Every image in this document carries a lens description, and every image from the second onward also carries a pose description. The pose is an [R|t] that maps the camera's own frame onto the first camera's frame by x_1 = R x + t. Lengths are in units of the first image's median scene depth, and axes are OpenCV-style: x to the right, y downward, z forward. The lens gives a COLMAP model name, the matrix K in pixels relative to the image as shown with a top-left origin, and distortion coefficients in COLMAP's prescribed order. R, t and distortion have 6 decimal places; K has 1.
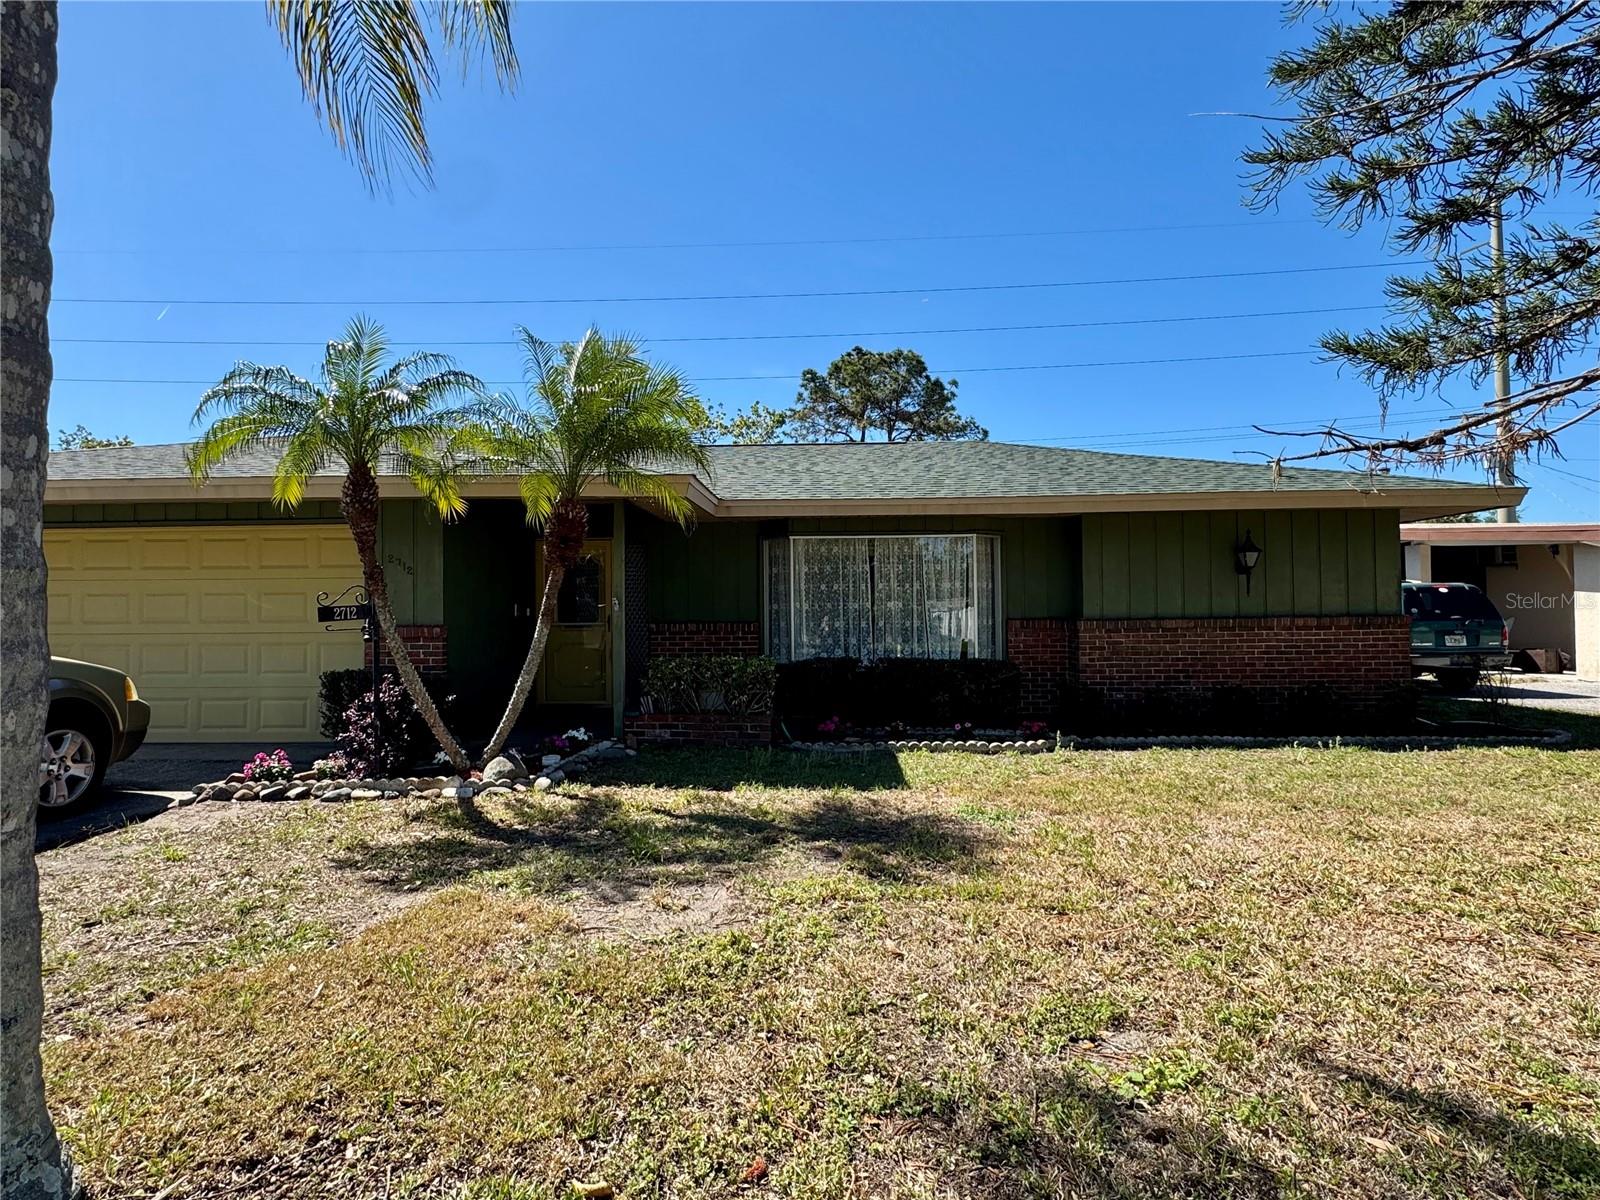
lens RADIAL K [[805.0, 0, 800.0], [0, 805.0, 600.0], [0, 0, 1]] dist [-0.000831, -0.000455]
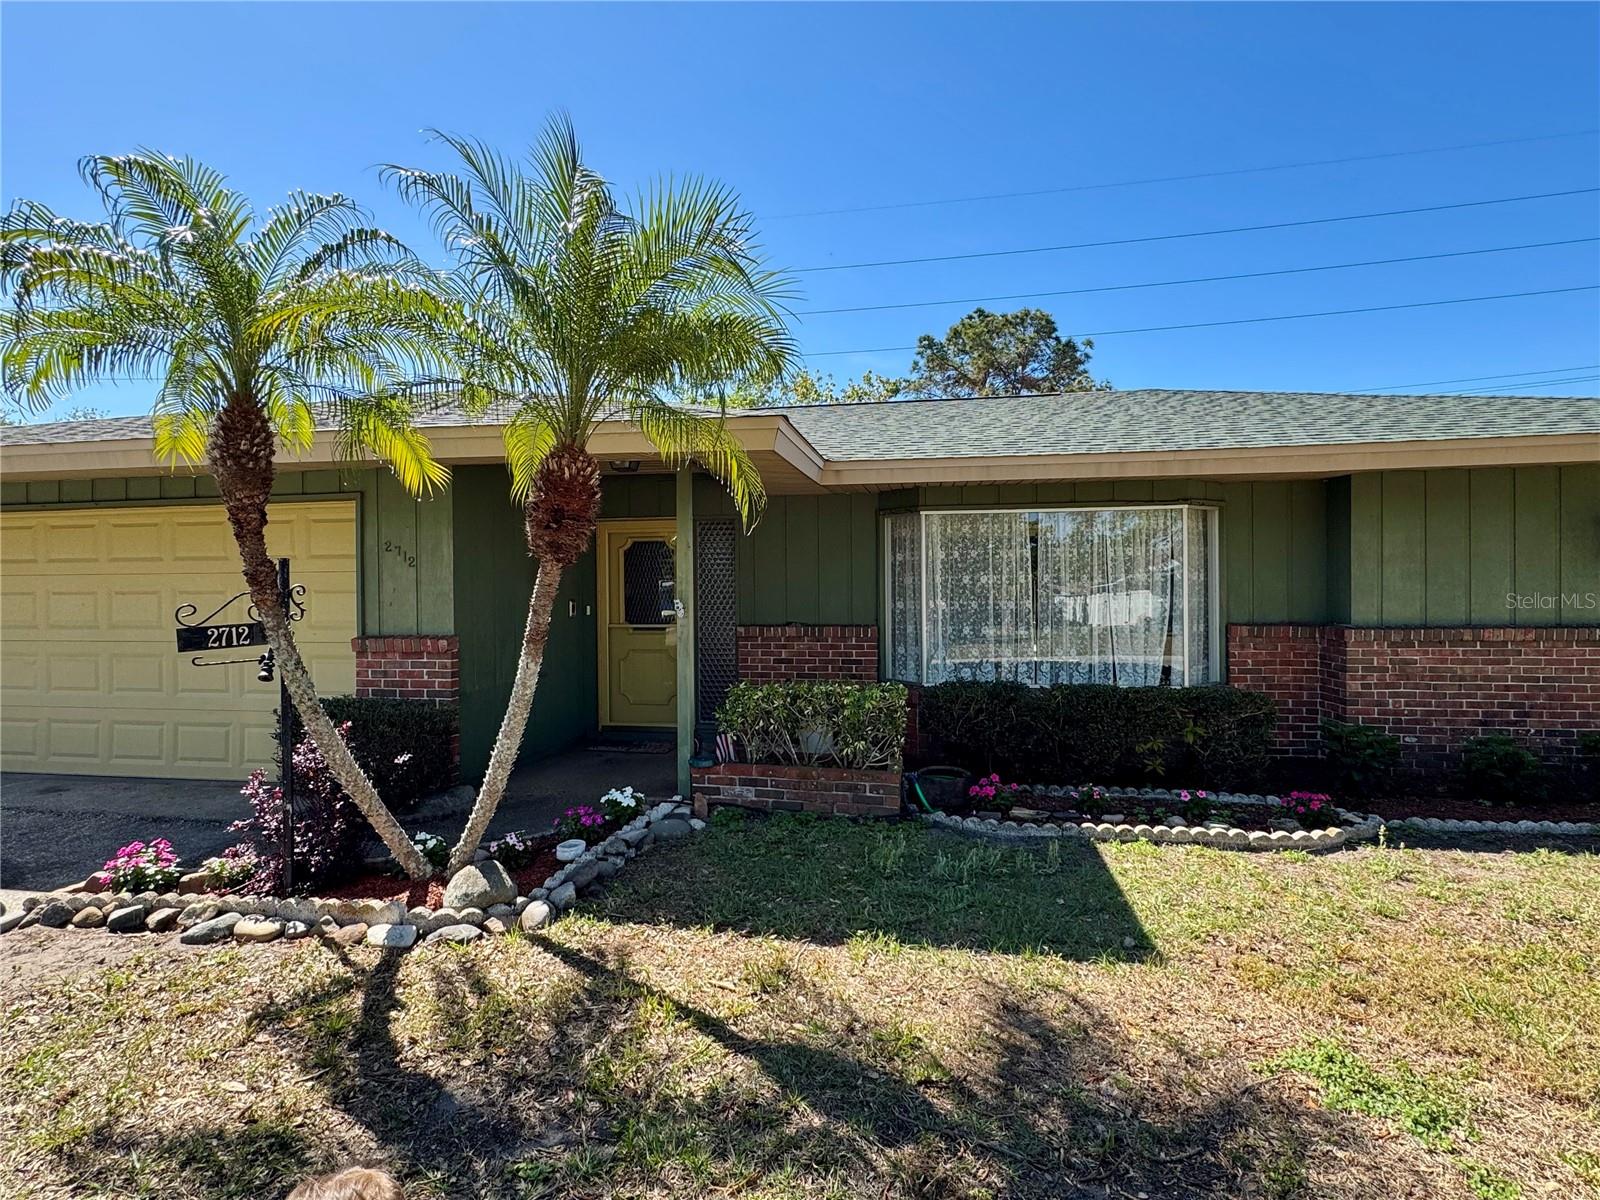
lens RADIAL K [[805.0, 0, 800.0], [0, 805.0, 600.0], [0, 0, 1]] dist [-0.000831, -0.000455]
pose [[0.990584, 0.002677, -0.136881, -0.021898], [0.000556, 0.999722, 0.023571, -0.015471], [0.136906, -0.023425, 0.990307, 0.256900]]
